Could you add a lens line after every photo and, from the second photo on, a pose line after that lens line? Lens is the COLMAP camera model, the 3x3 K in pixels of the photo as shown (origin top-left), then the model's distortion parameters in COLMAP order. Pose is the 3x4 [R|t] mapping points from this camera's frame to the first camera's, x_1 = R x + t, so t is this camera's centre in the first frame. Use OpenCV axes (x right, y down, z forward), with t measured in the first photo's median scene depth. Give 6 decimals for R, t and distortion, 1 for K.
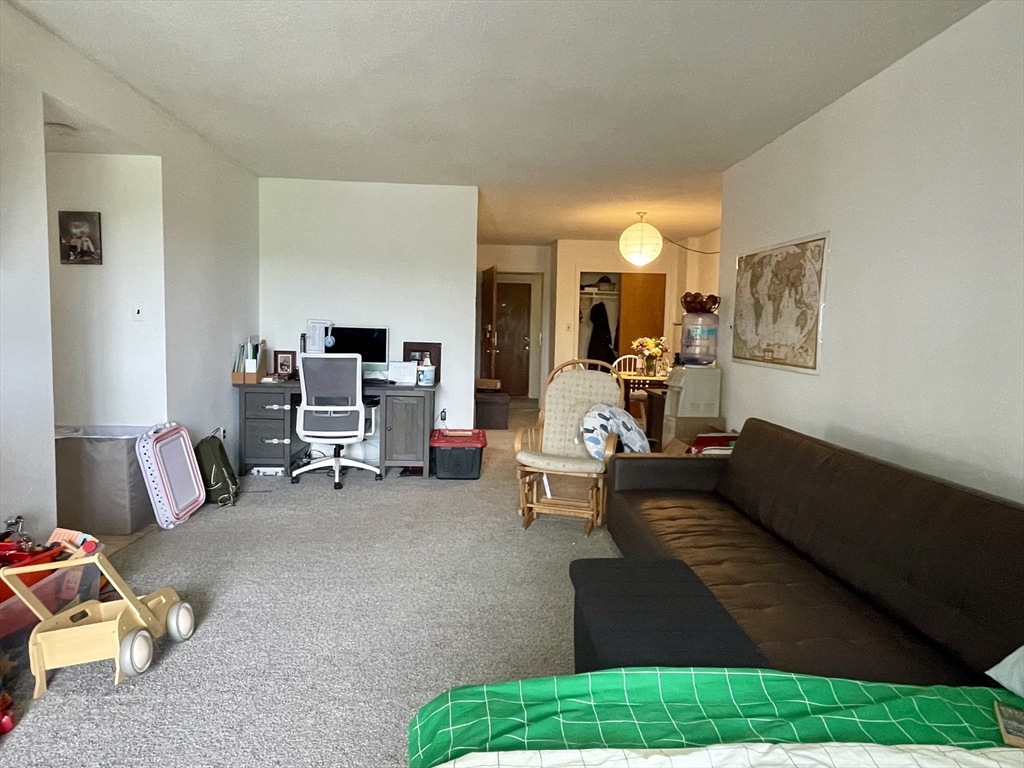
lens RADIAL K [[619.8, 0, 508.5], [0, 619.8, 378.2], [0, 0, 1]] dist [-0.000704, -0.000420]
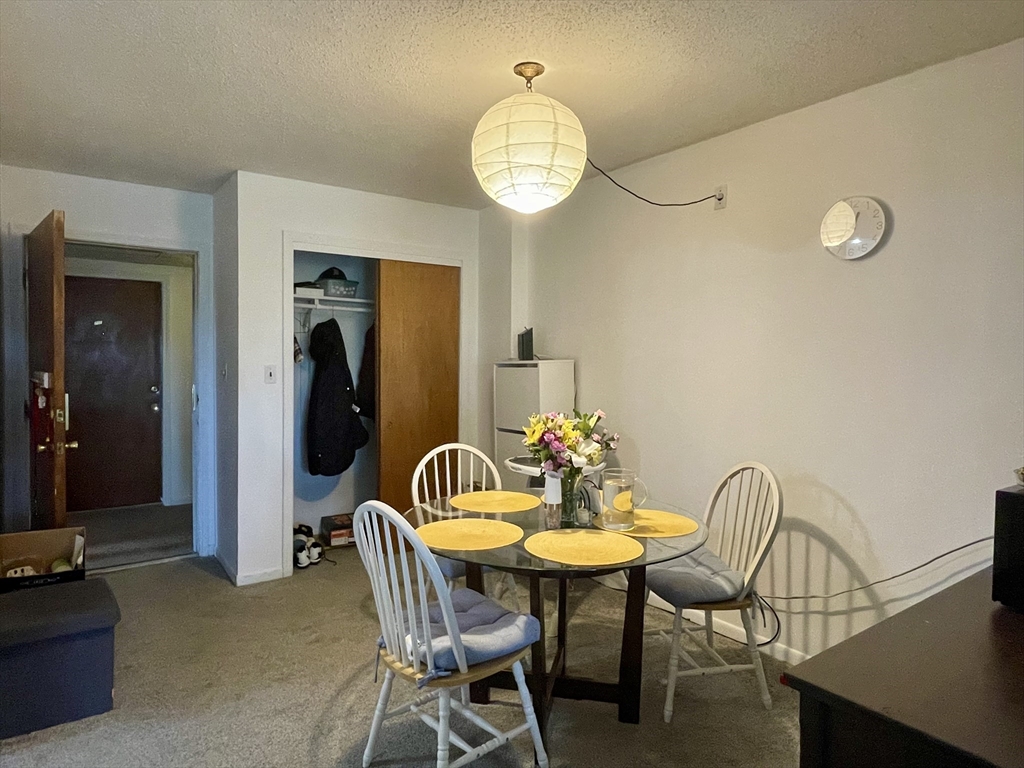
lens RADIAL K [[622.6, 0, 507.9], [0, 622.6, 376.5], [0, 0, 1]] dist [-0.004314, -0.001440]
pose [[0.847425, -0.028059, 0.530173, 0.006561], [0.050947, 0.998292, -0.028599, -0.058956], [-0.528465, 0.051247, 0.847407, 0.536716]]
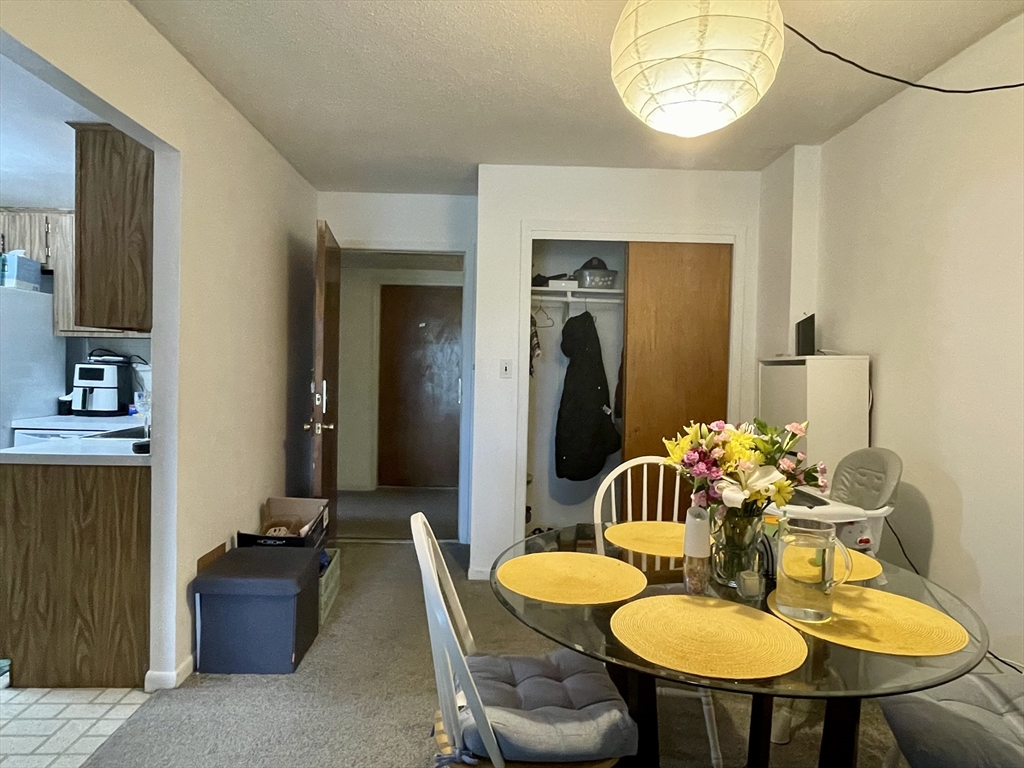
lens RADIAL K [[619.8, 0, 508.5], [0, 619.8, 378.2], [0, 0, 1]] dist [-0.000704, -0.000420]
pose [[0.999640, -0.000050, -0.026840, 0.110106], [-0.001332, 0.998675, -0.051451, -0.053272], [0.026807, 0.051468, 0.998315, 0.571740]]
